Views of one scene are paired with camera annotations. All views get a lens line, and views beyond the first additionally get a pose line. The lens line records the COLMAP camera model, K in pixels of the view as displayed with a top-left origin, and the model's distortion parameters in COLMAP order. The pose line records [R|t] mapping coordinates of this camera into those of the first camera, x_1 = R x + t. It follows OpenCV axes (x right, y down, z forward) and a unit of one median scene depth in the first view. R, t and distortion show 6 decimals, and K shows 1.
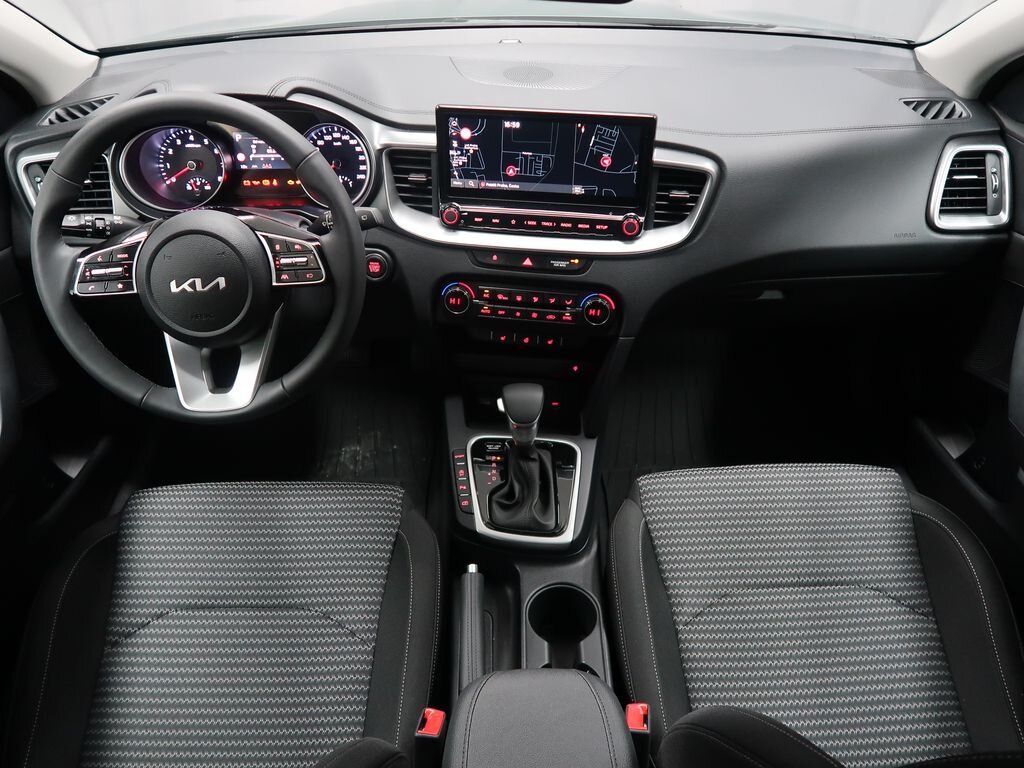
lens RADIAL K [[805.1, 0, 512.0], [0, 805.1, 384.0], [0, 0, 1]] dist [-0.014662, -0.000670]
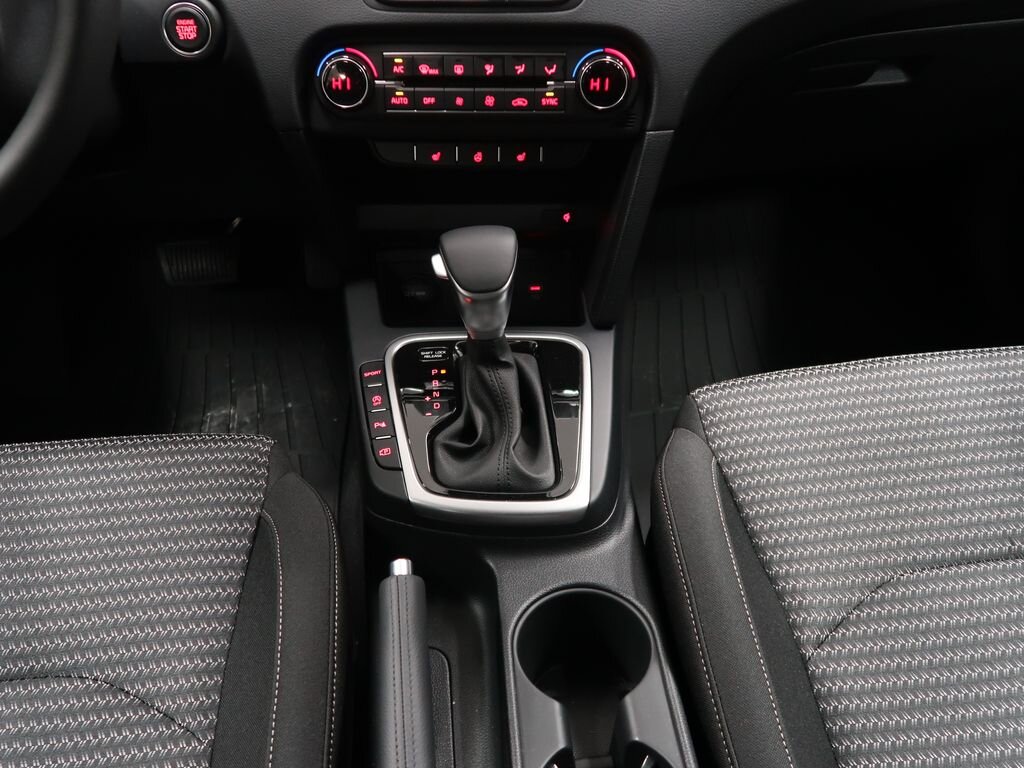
lens RADIAL K [[908.1, 0, 512.0], [0, 908.1, 384.0], [0, 0, 1]] dist [0.020311, 0.000995]
pose [[0.996689, -0.069097, 0.042860, 0.003461], [0.069127, 0.997608, 0.000778, 0.109669], [-0.042811, 0.002187, 0.999081, 0.394845]]
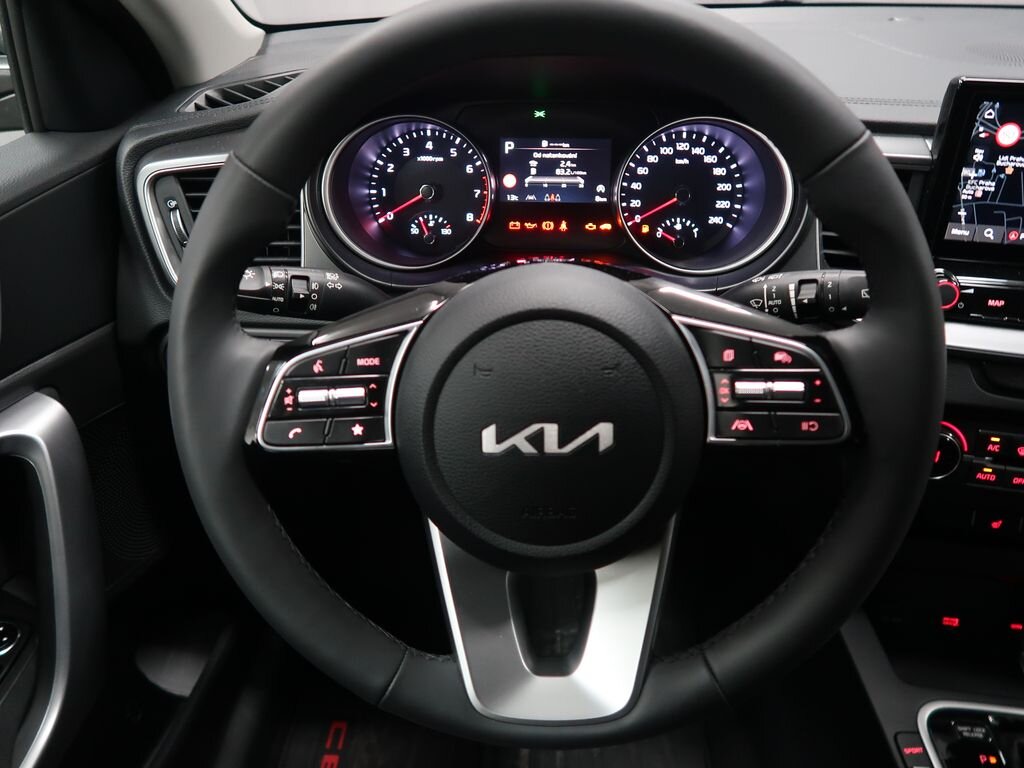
lens RADIAL K [[805.1, 0, 512.0], [0, 805.1, 384.0], [0, 0, 1]] dist [-0.014662, -0.000670]
pose [[0.996978, 0.038162, -0.067665, -0.316477], [-0.044064, 0.995146, -0.087995, -0.094321], [0.063978, 0.090711, 0.993820, 0.477609]]
